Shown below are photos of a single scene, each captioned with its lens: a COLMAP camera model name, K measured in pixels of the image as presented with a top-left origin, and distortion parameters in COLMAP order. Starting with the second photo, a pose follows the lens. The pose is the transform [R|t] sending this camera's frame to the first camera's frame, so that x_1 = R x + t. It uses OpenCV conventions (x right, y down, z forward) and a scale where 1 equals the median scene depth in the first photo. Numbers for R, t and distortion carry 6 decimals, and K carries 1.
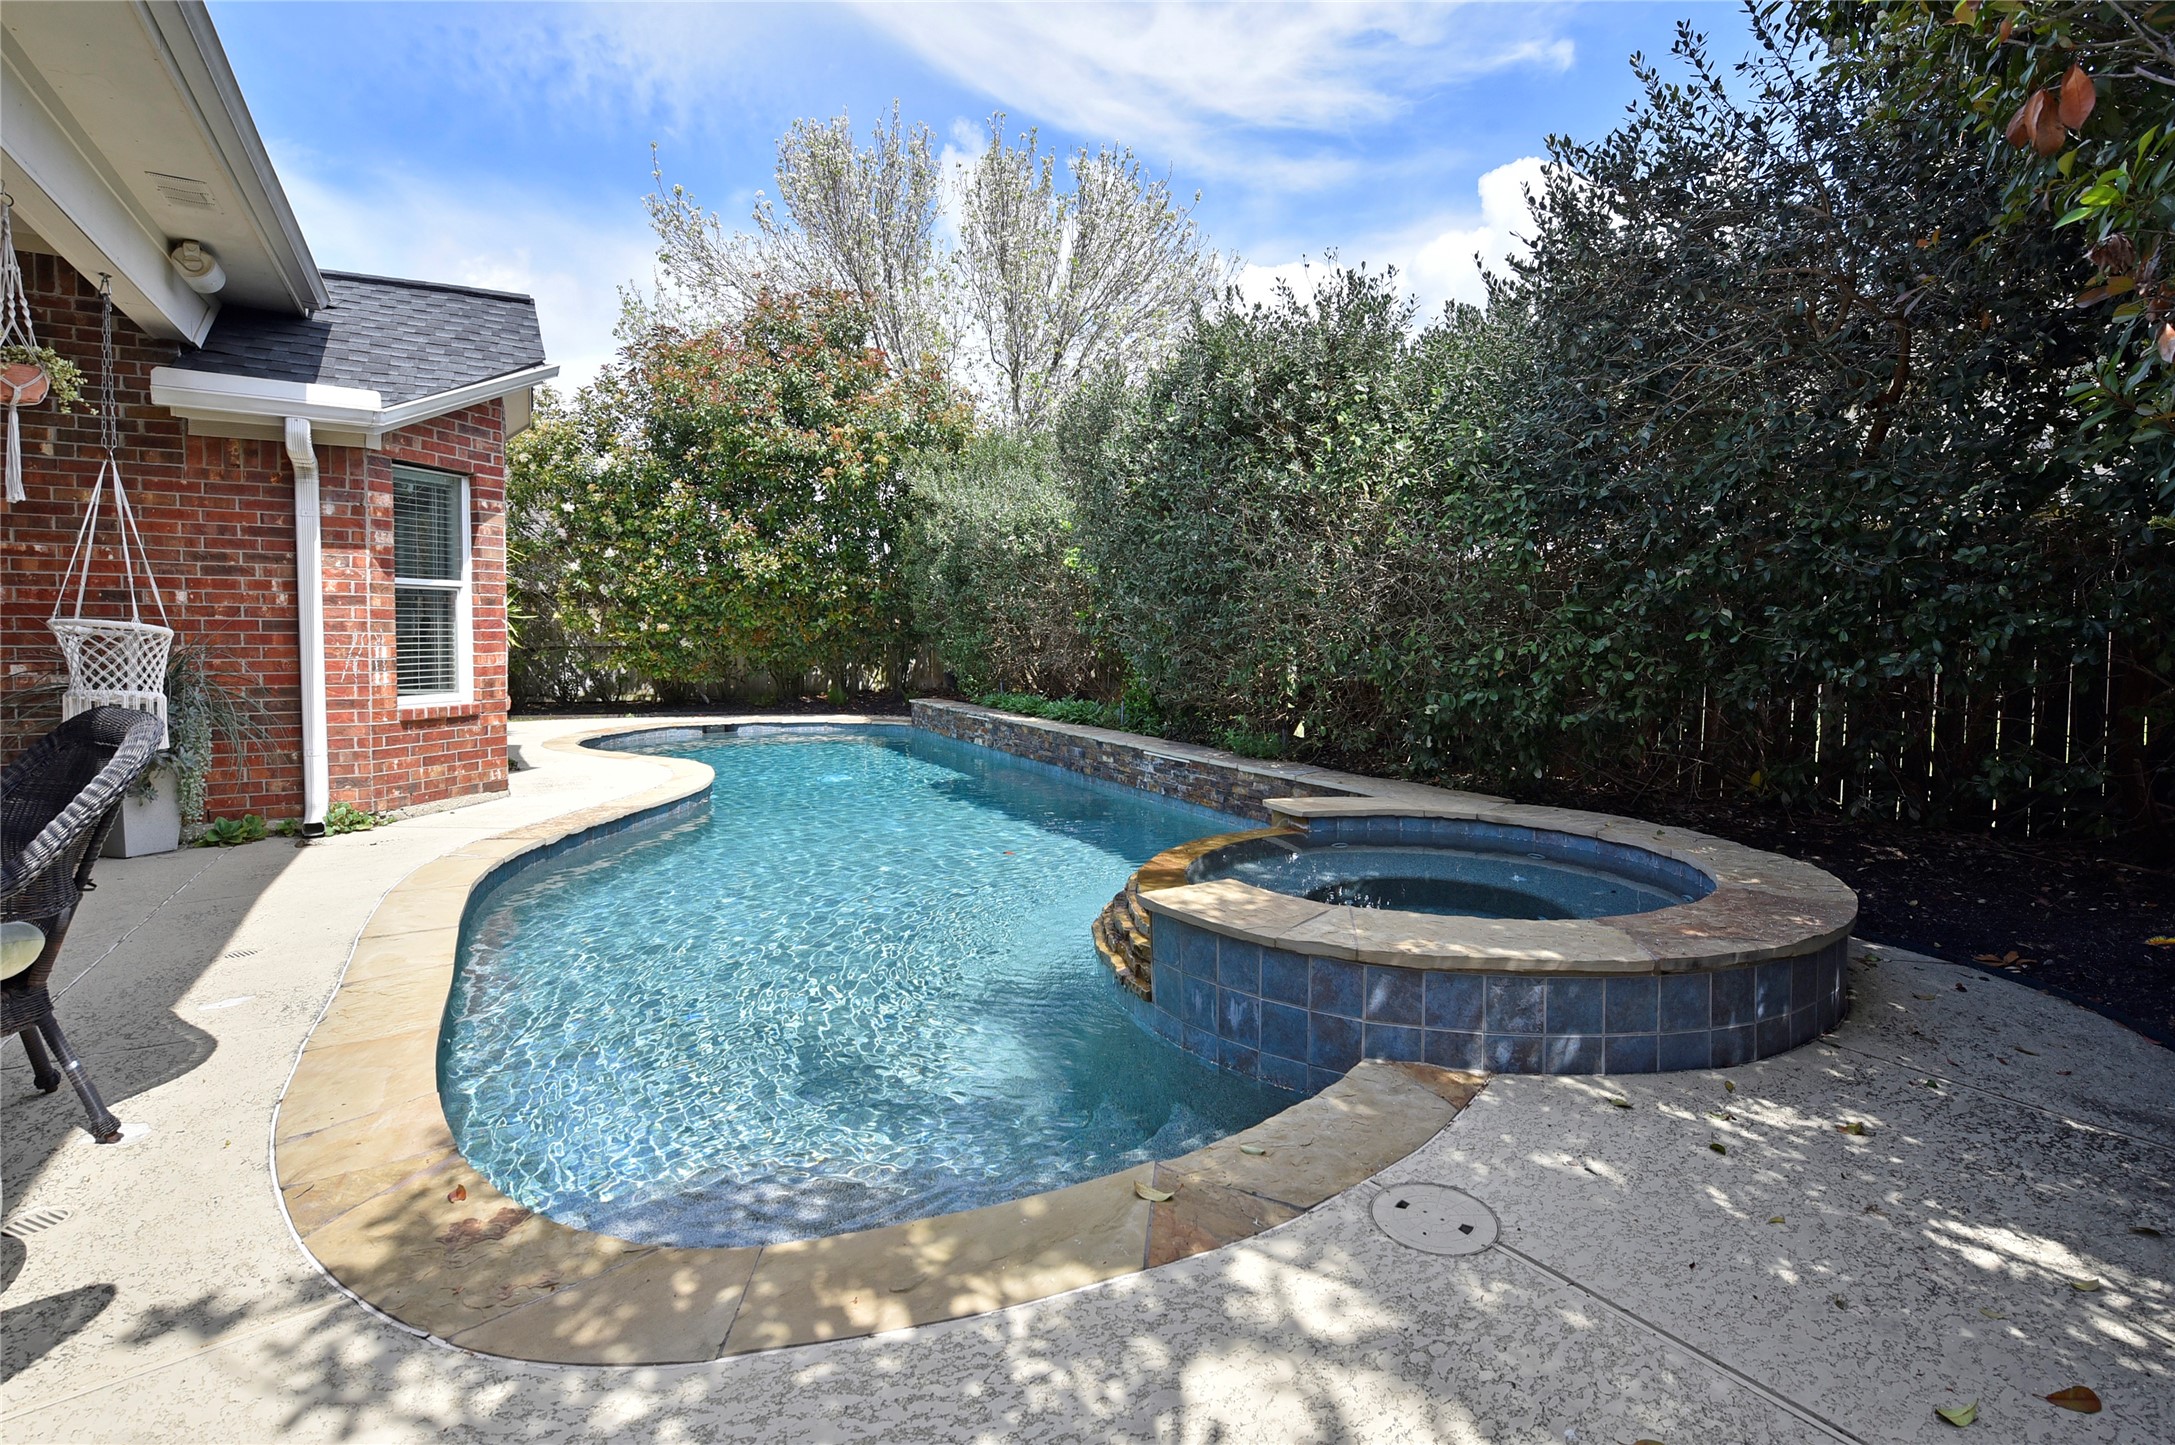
lens RADIAL K [[1019.3, 0, 1088.5], [0, 1019.3, 677.6], [0, 0, 1]] dist [-0.004460, -0.000616]
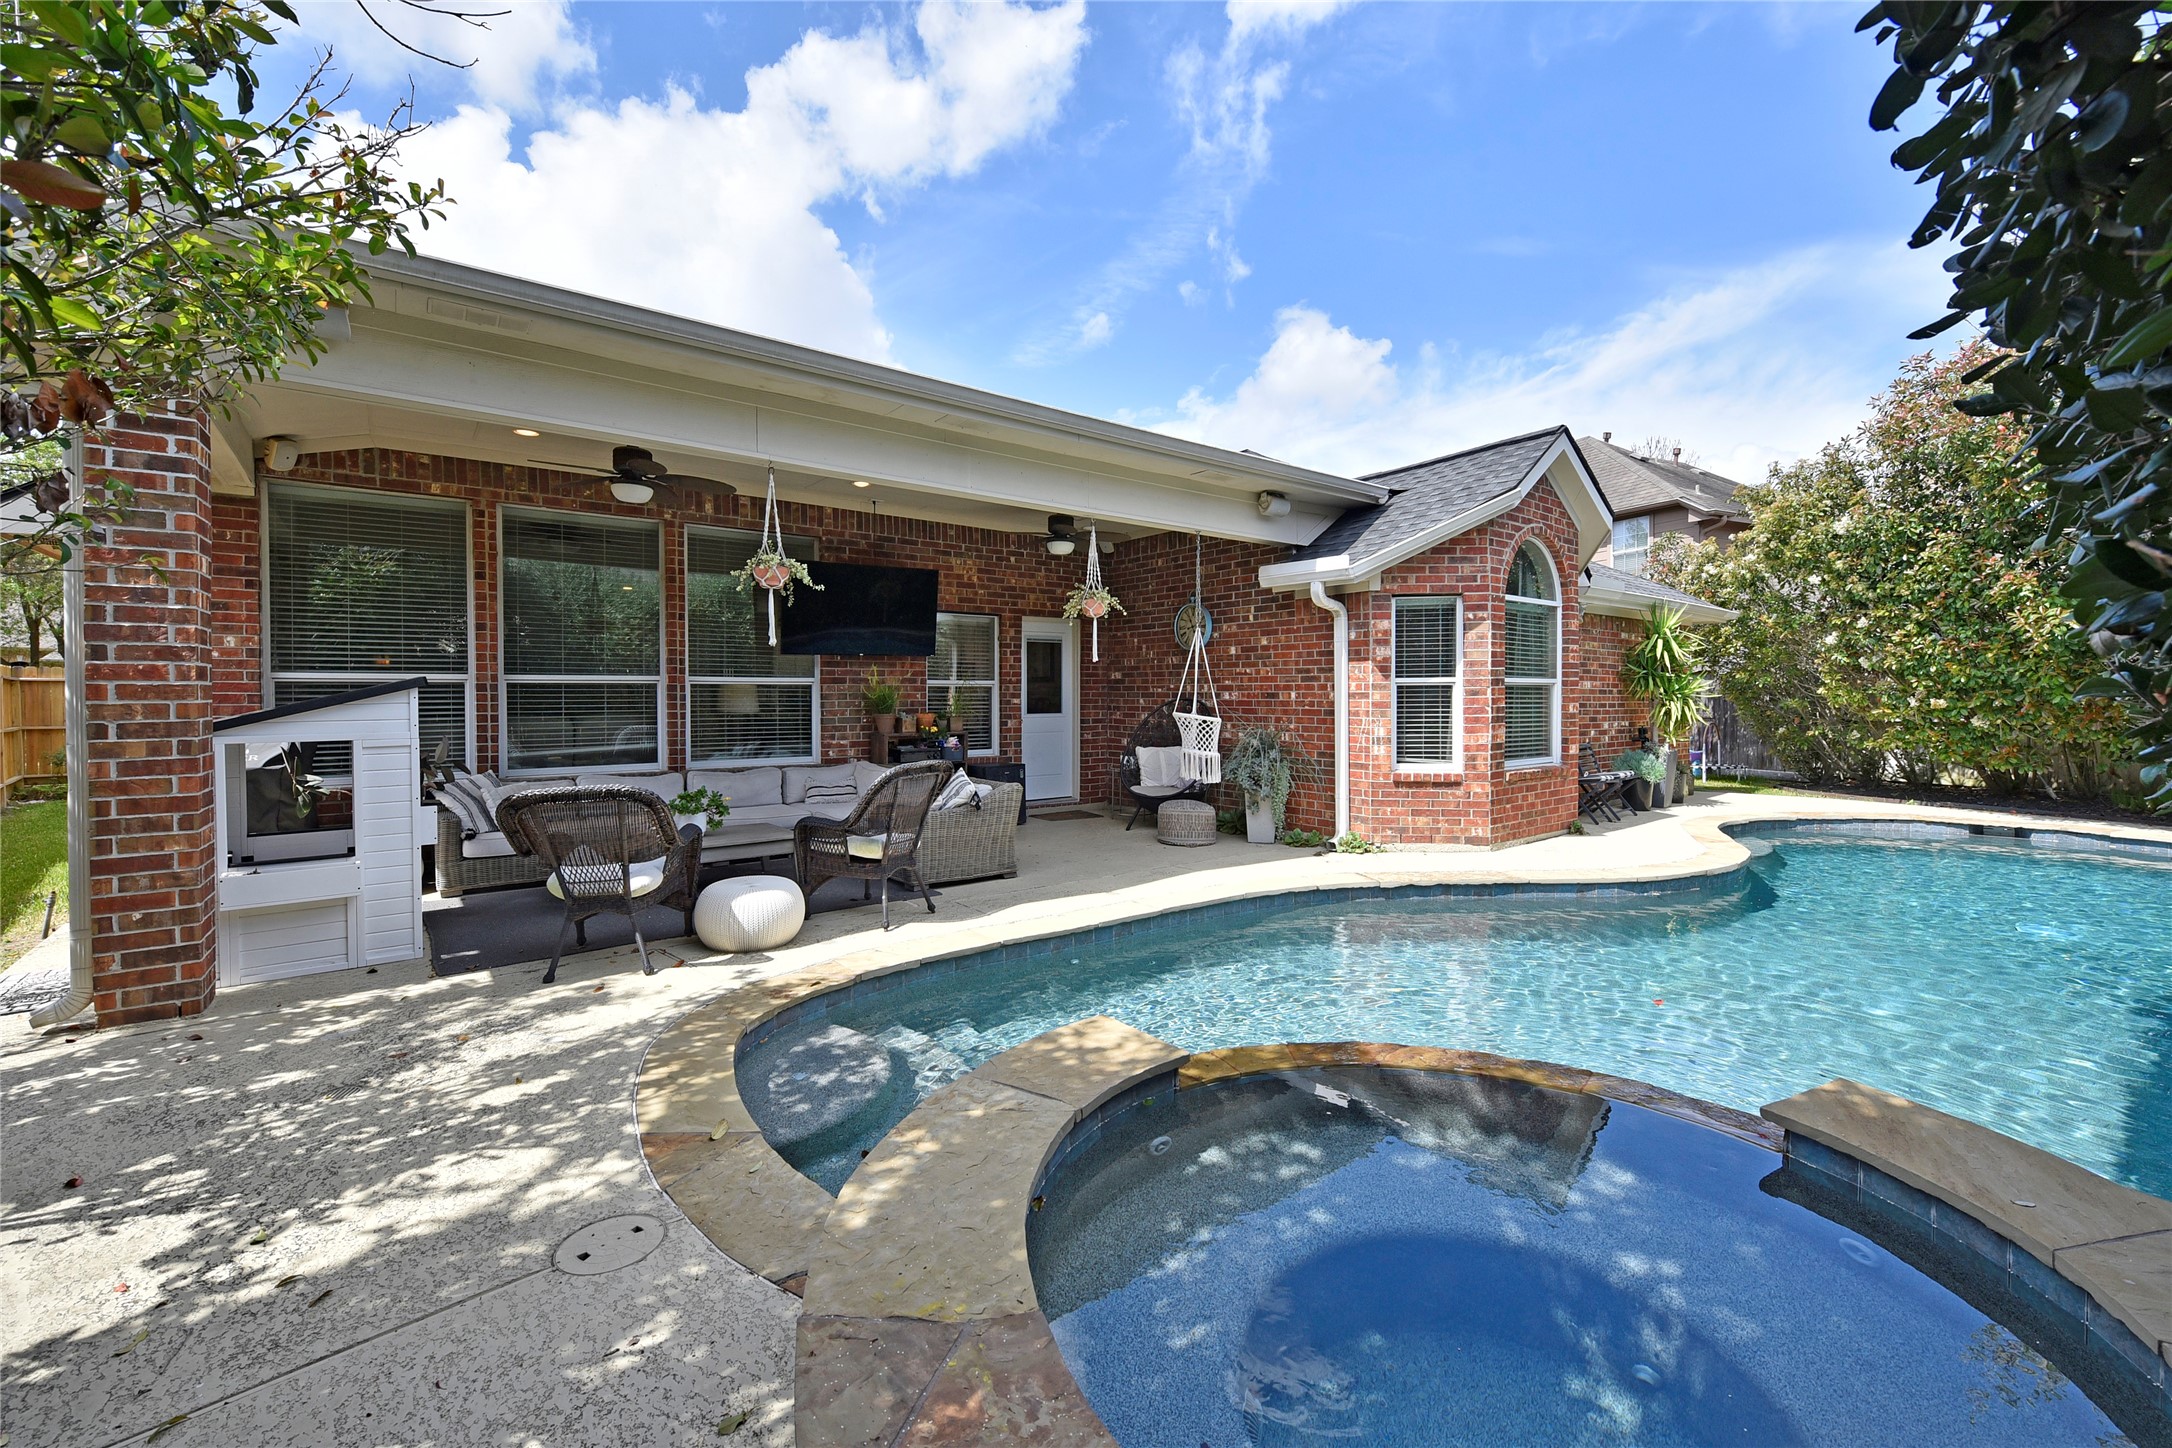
lens RADIAL K [[859.7, 0, 1086.0], [0, 859.7, 724.0], [0, 0, 1]] dist [-0.000320, -0.000089]
pose [[0.124119, 0.027296, -0.991892, 0.451273], [-0.037135, 0.999049, 0.022847, -0.048094], [0.991572, 0.033998, 0.125015, 0.443519]]
